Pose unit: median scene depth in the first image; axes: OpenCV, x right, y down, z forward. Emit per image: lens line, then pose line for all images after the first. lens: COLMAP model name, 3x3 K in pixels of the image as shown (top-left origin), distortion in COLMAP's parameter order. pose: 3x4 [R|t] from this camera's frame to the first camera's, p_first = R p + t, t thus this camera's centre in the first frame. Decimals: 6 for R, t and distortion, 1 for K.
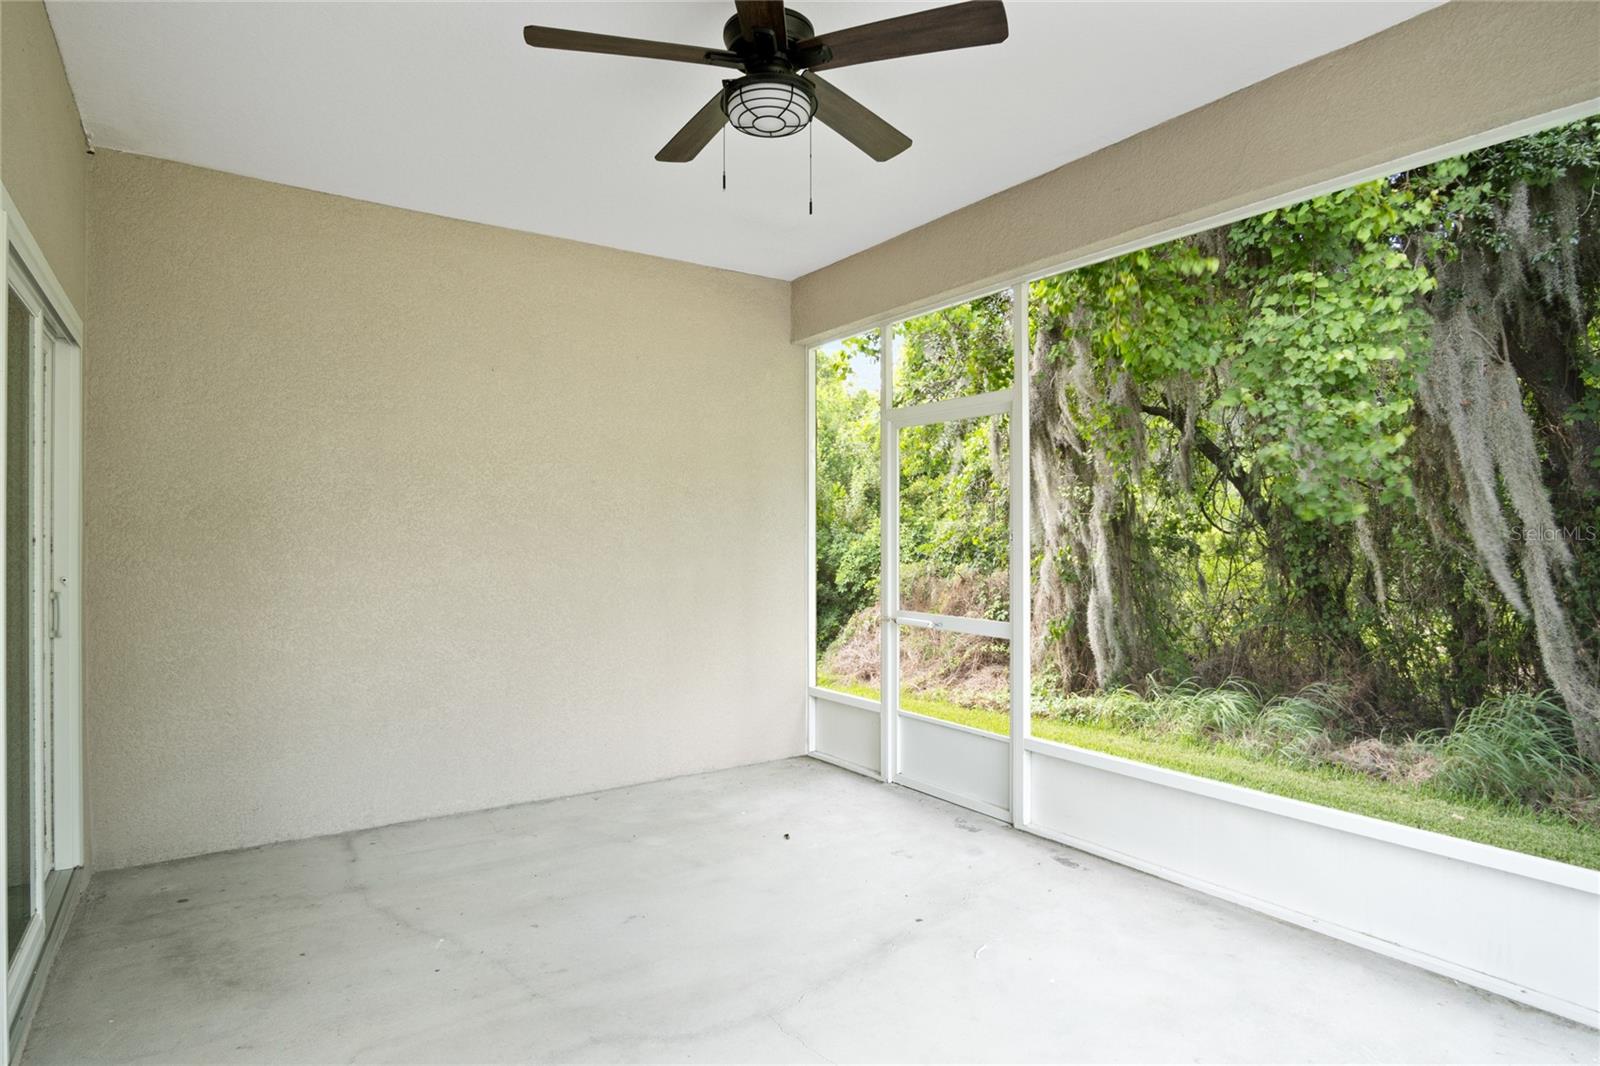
lens RADIAL K [[869.8, 0, 795.0], [0, 869.8, 533.3], [0, 0, 1]] dist [-0.027337, 0.001693]
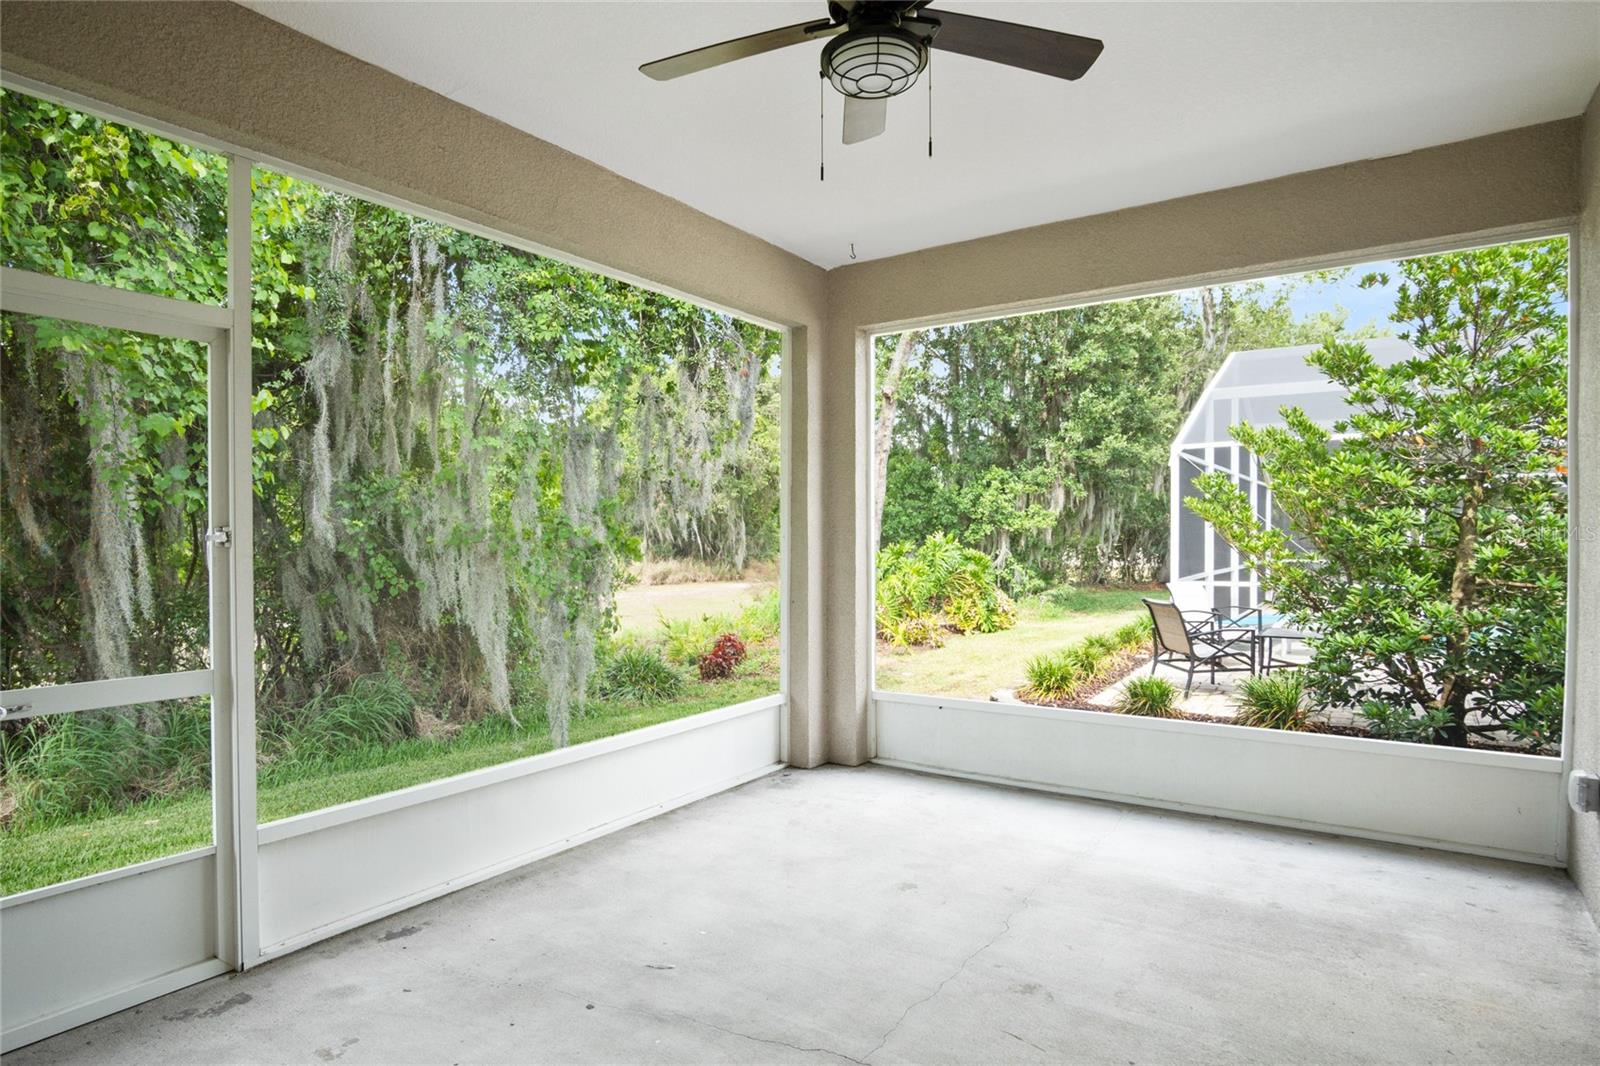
lens RADIAL K [[869.8, 0, 795.0], [0, 869.8, 533.3], [0, 0, 1]] dist [-0.027337, 0.001693]
pose [[-0.328194, -0.002451, 0.944607, -0.573321], [0.006056, 0.999971, 0.004699, 0.000528], [-0.944591, 0.007263, -0.328169, 0.909023]]
